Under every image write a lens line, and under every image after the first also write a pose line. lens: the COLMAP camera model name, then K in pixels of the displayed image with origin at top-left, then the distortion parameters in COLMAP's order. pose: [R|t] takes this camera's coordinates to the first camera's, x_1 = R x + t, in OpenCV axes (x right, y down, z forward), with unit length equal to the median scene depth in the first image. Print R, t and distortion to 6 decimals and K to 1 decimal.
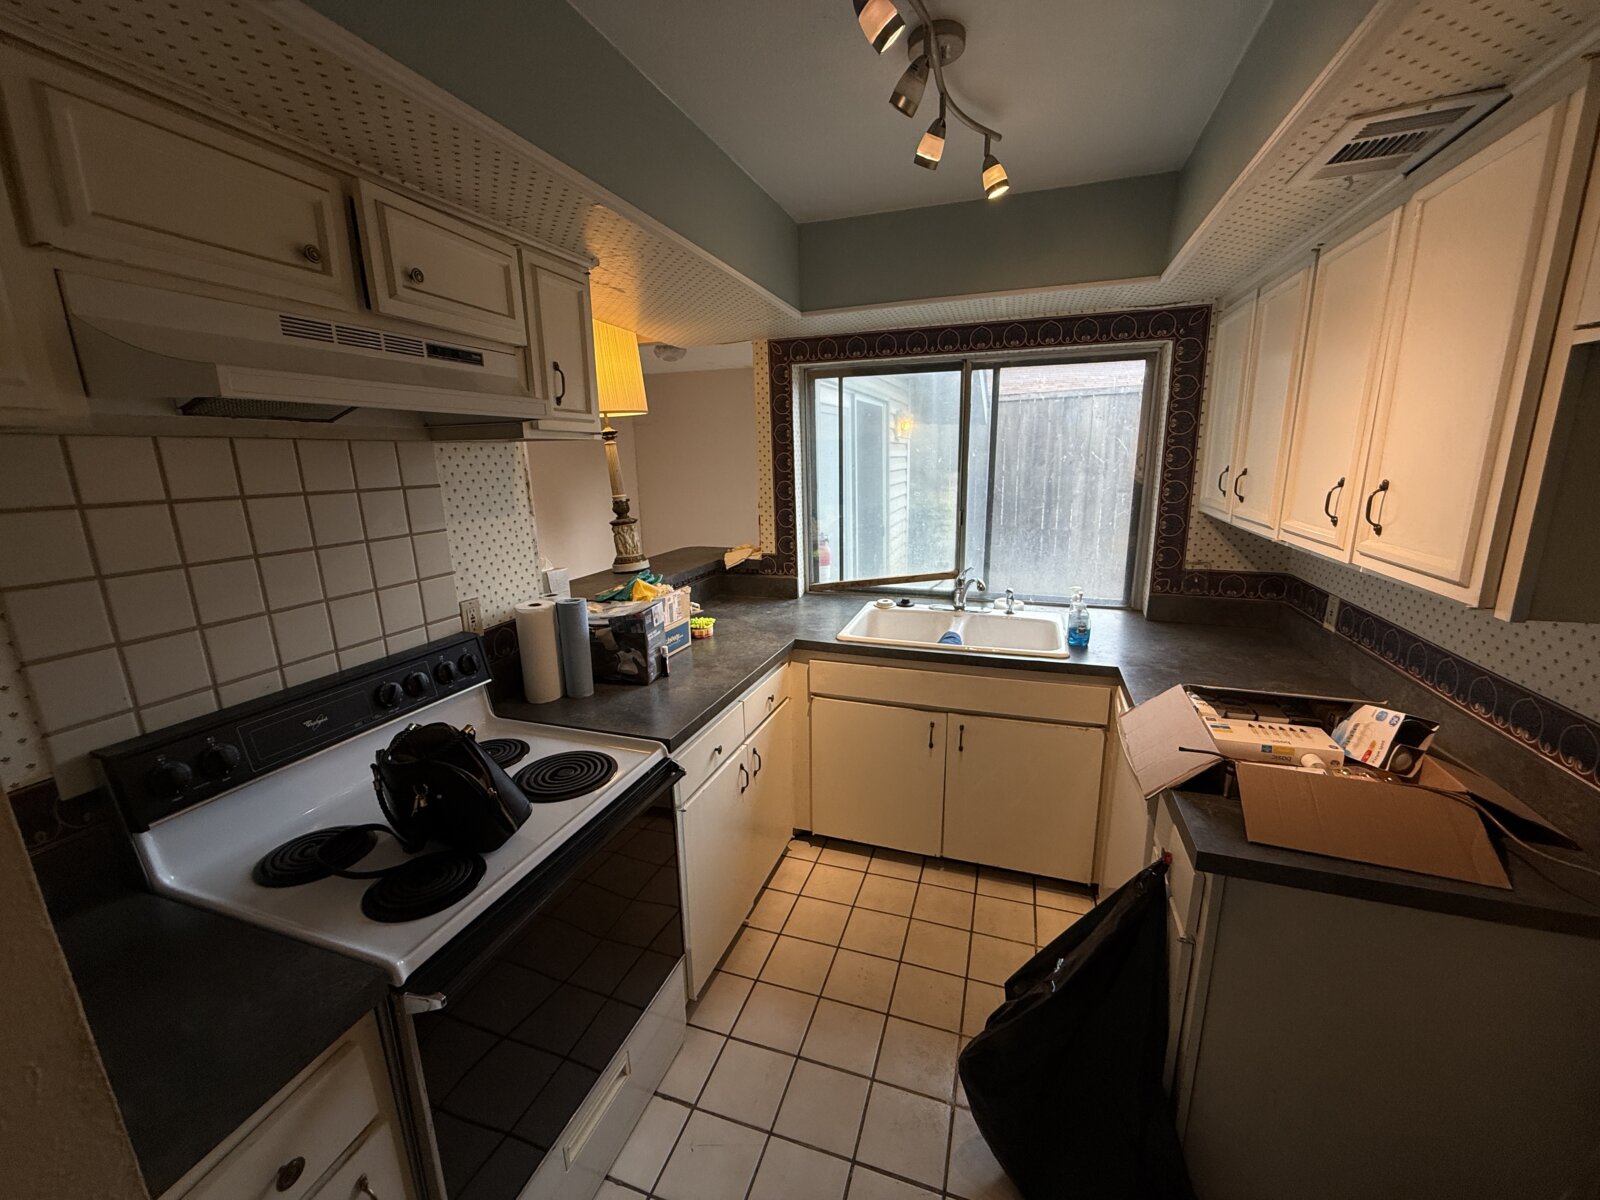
lens RADIAL K [[638.7, 0, 797.4], [0, 638.7, 598.1], [0, 0, 1]] dist [0.000424, -0.001182]
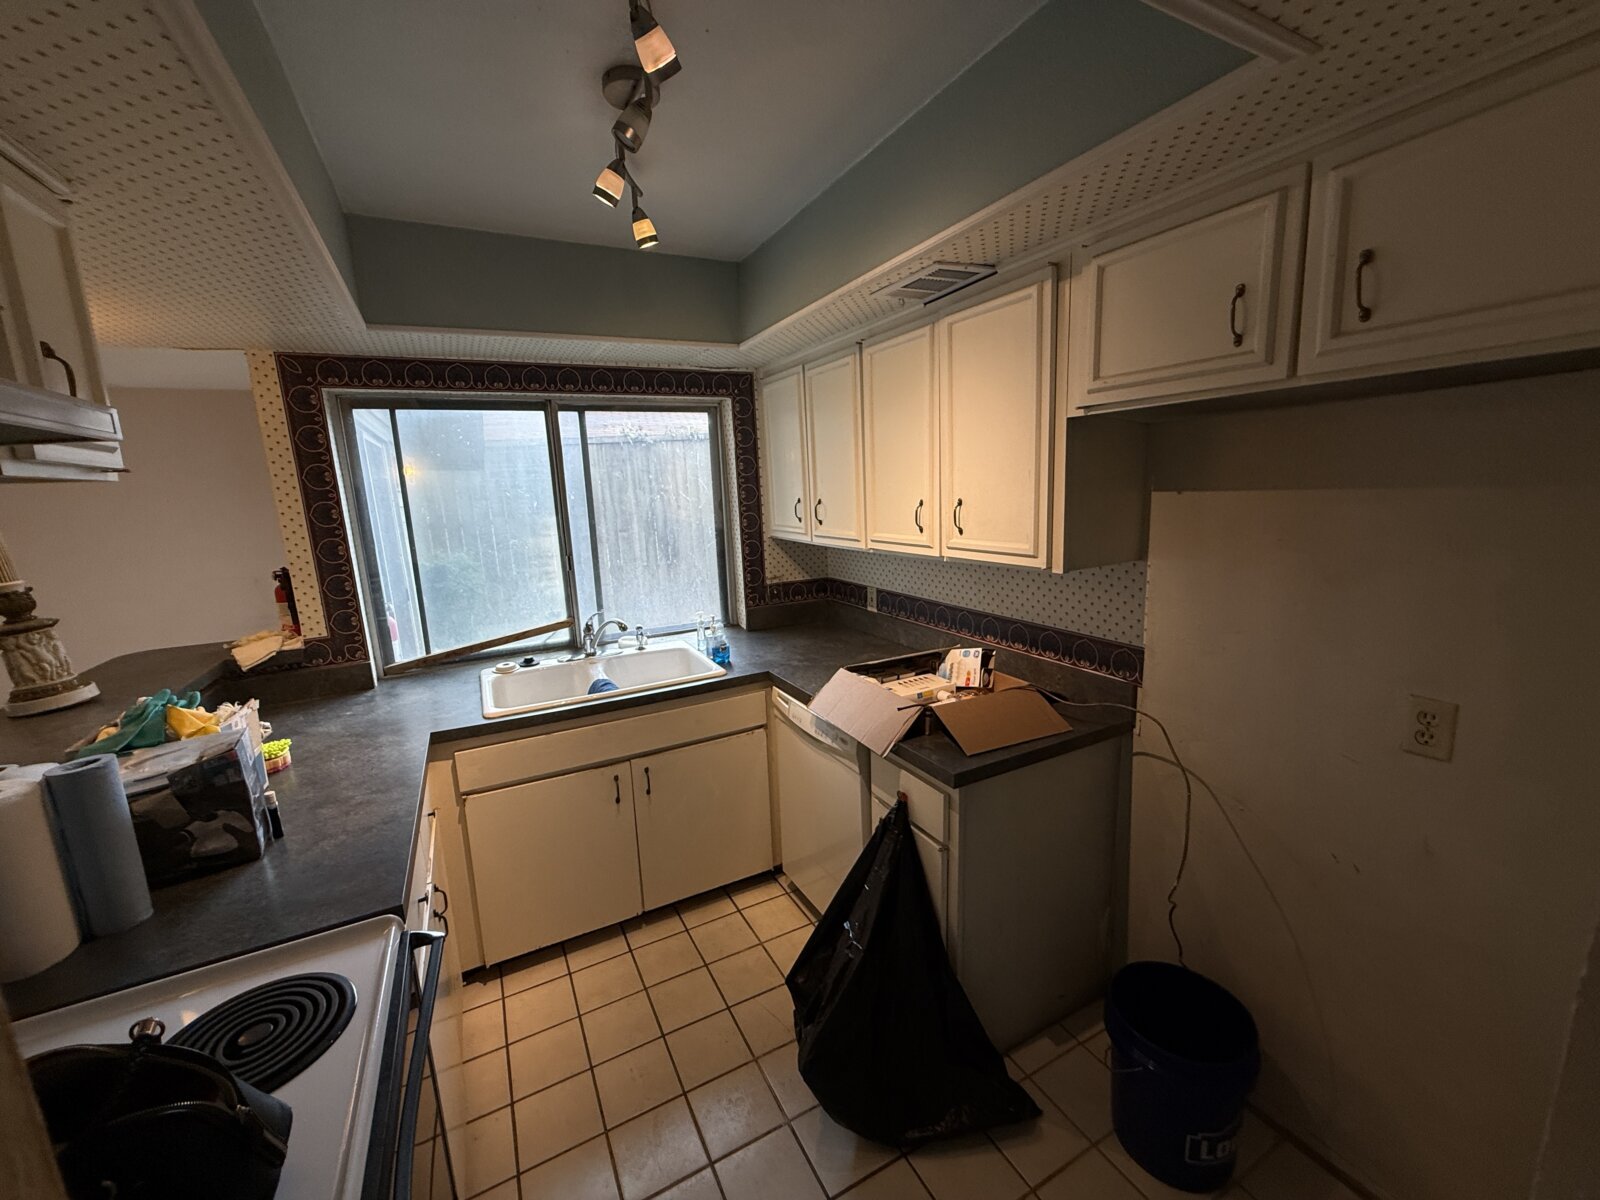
lens RADIAL K [[638.7, 0, 798.9], [0, 638.7, 597.4], [0, 0, 1]] dist [0.000424, -0.001182]
pose [[0.686764, -0.138624, 0.713539, -0.245045], [0.190774, 0.981608, 0.007088, -0.019202], [-0.701399, 0.131257, 0.700580, 0.118640]]
